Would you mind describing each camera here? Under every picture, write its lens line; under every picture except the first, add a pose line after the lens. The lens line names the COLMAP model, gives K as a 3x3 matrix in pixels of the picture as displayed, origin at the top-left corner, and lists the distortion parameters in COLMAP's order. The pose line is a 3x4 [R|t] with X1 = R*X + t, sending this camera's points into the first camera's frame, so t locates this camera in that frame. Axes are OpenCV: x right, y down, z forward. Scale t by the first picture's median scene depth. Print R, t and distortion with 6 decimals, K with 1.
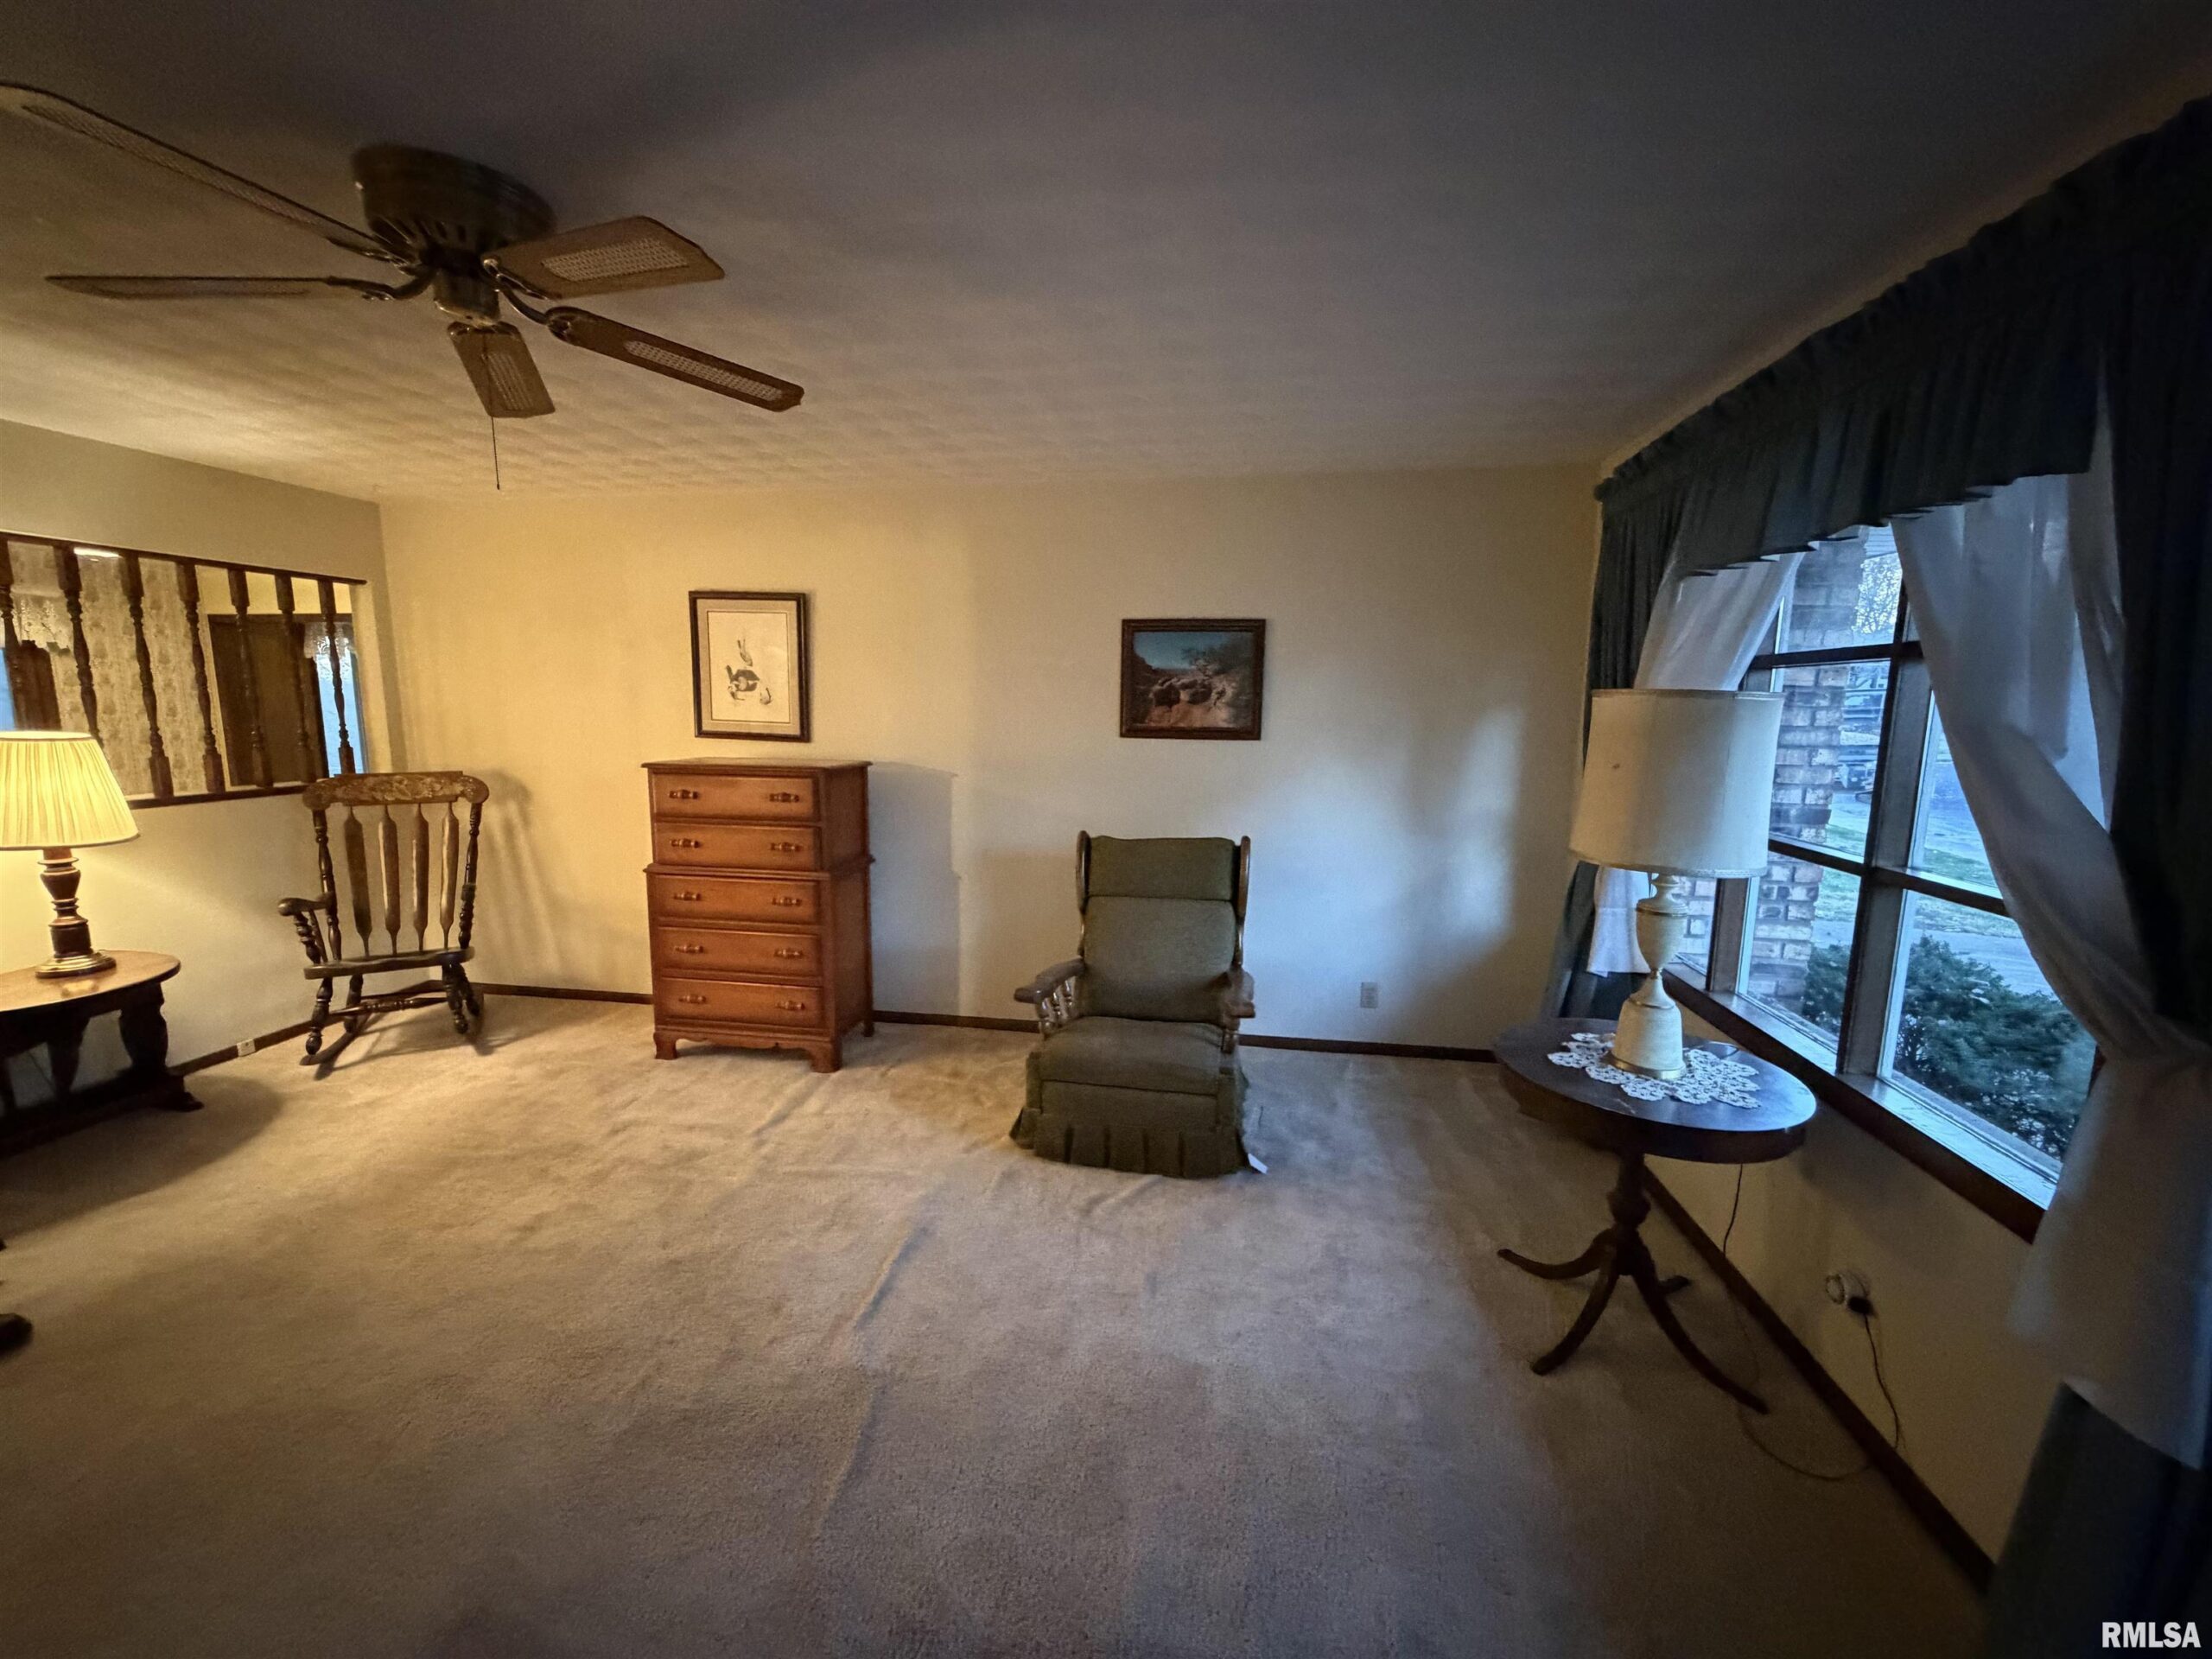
lens RADIAL K [[873.5, 0, 1110.1], [0, 873.5, 833.4], [0, 0, 1]] dist [0.000330, 0.000049]
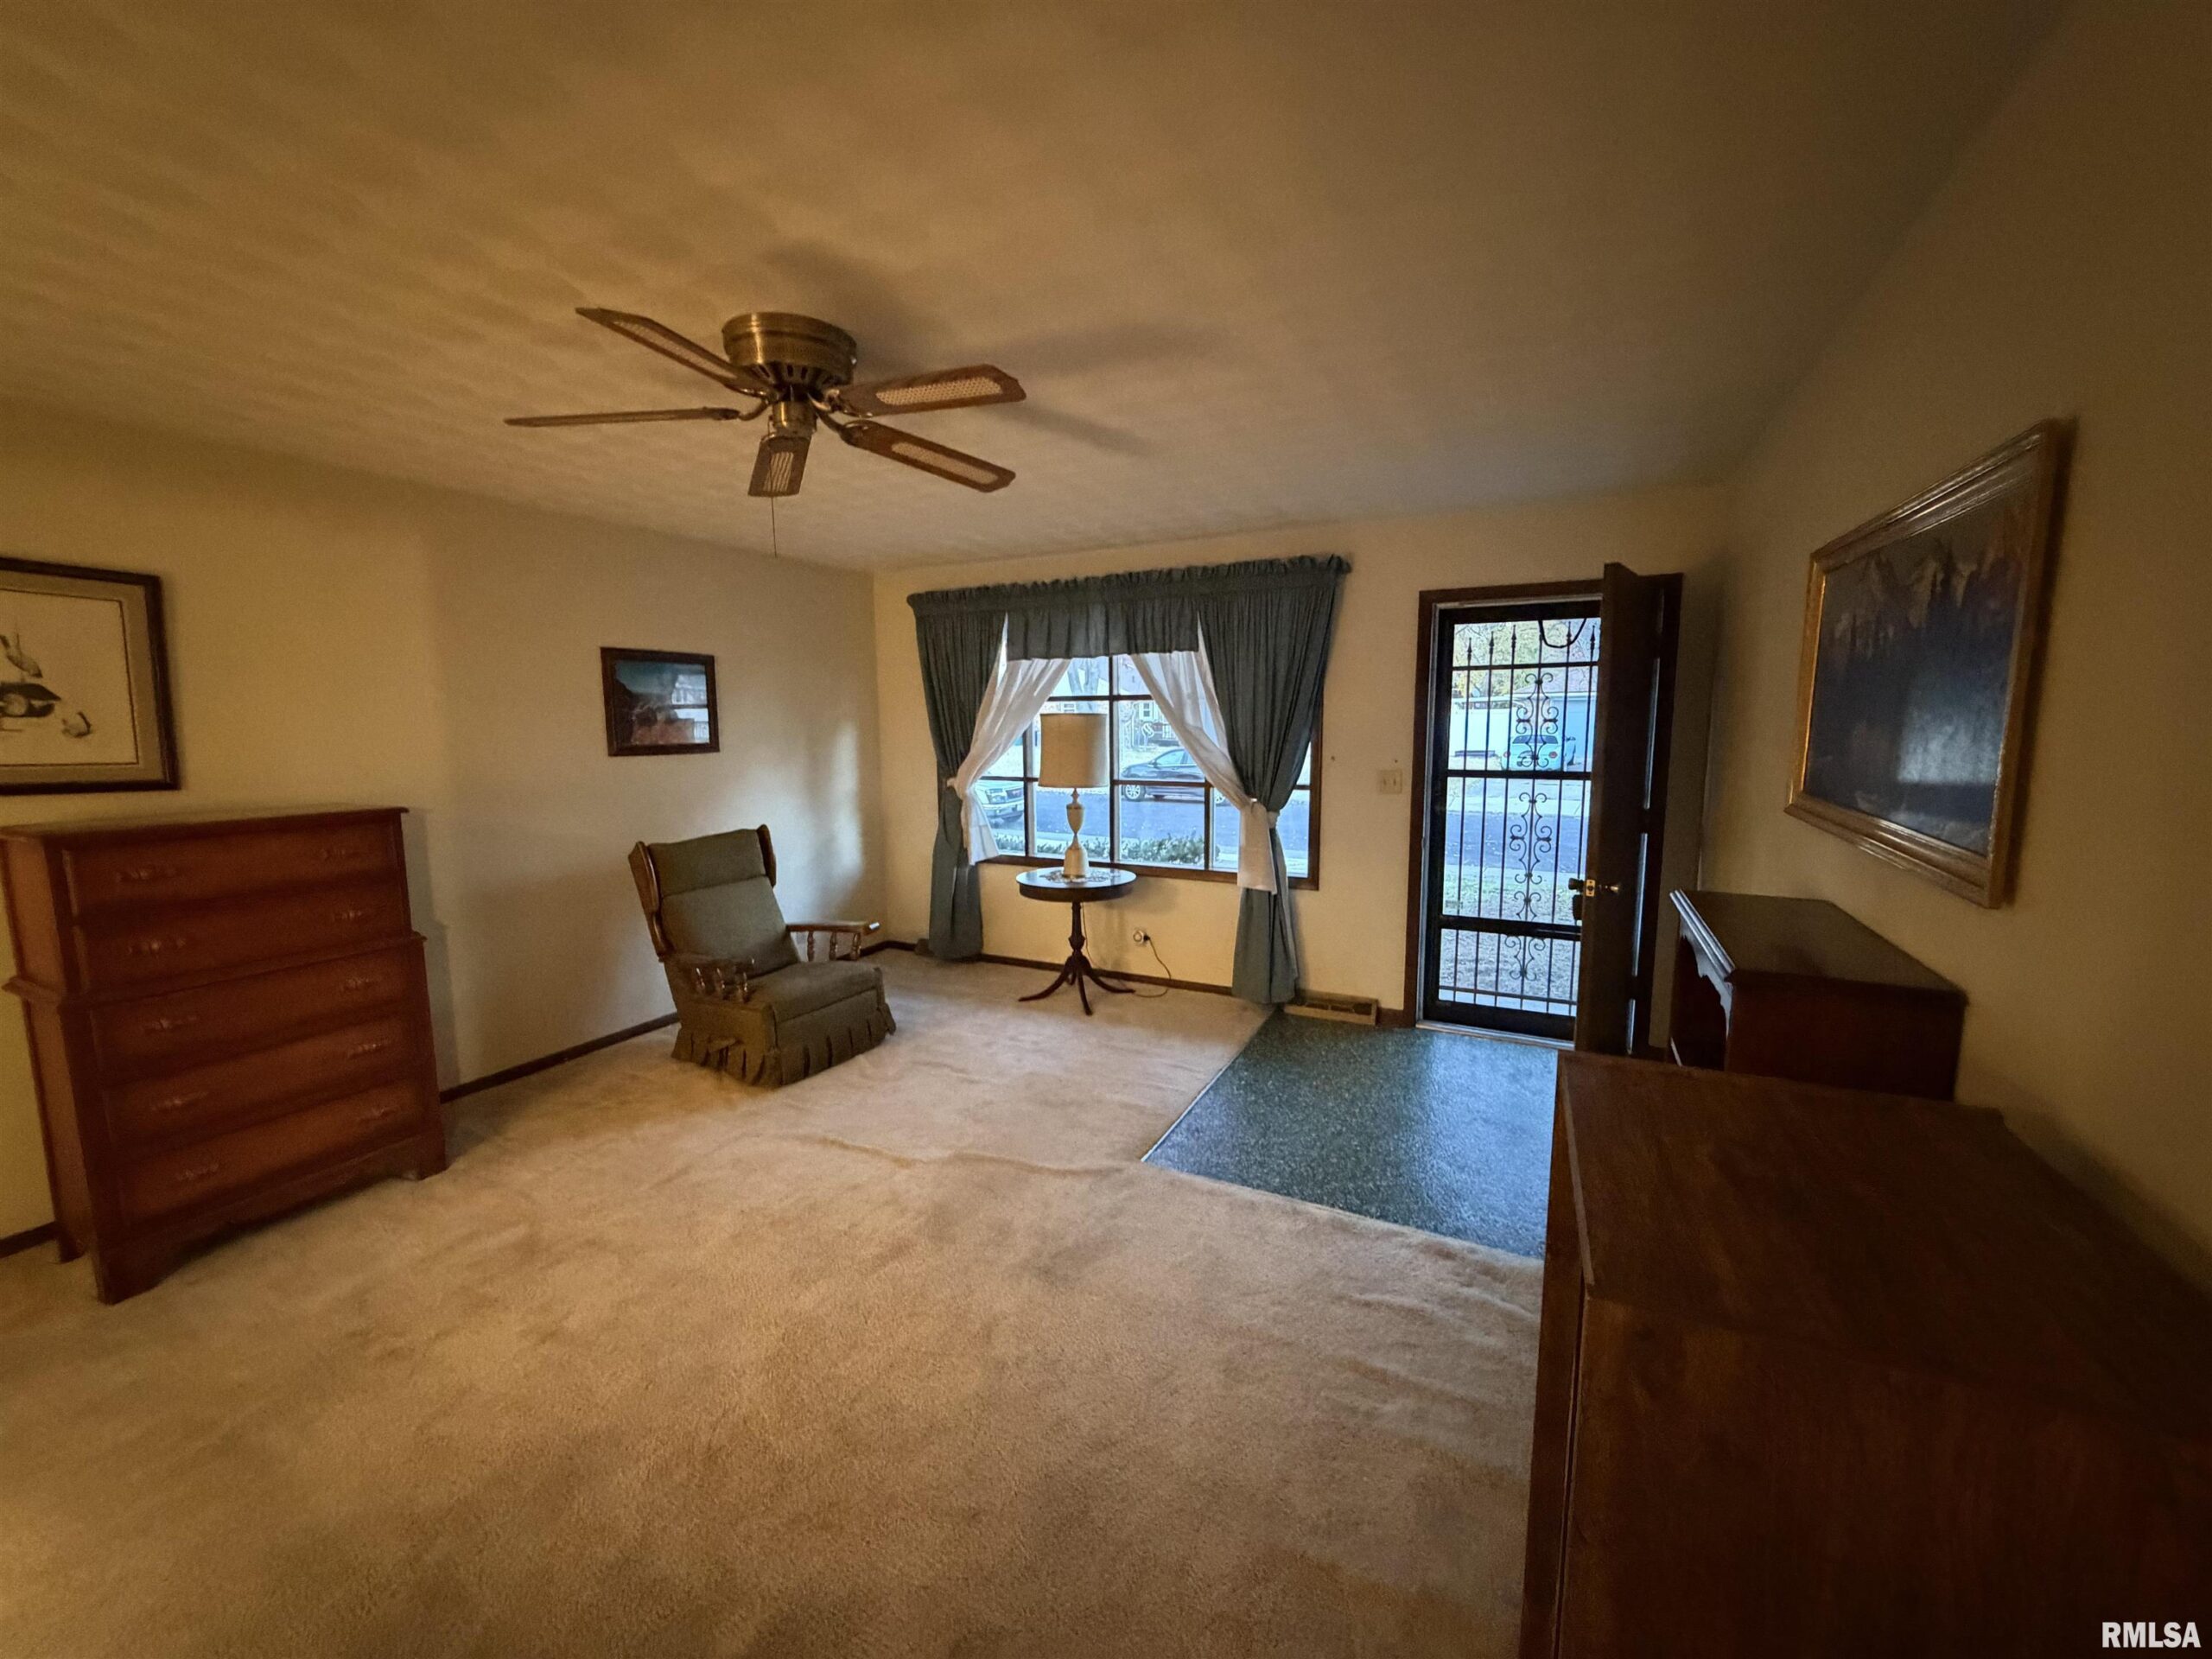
lens RADIAL K [[873.5, 0, 1107.8], [0, 873.5, 825.5], [0, 0, 1]] dist [0.000330, 0.000049]
pose [[0.314609, -0.125966, 0.940826, -0.830129], [0.153461, 0.984867, 0.080546, -0.019503], [-0.936734, 0.119040, 0.329178, 0.086520]]
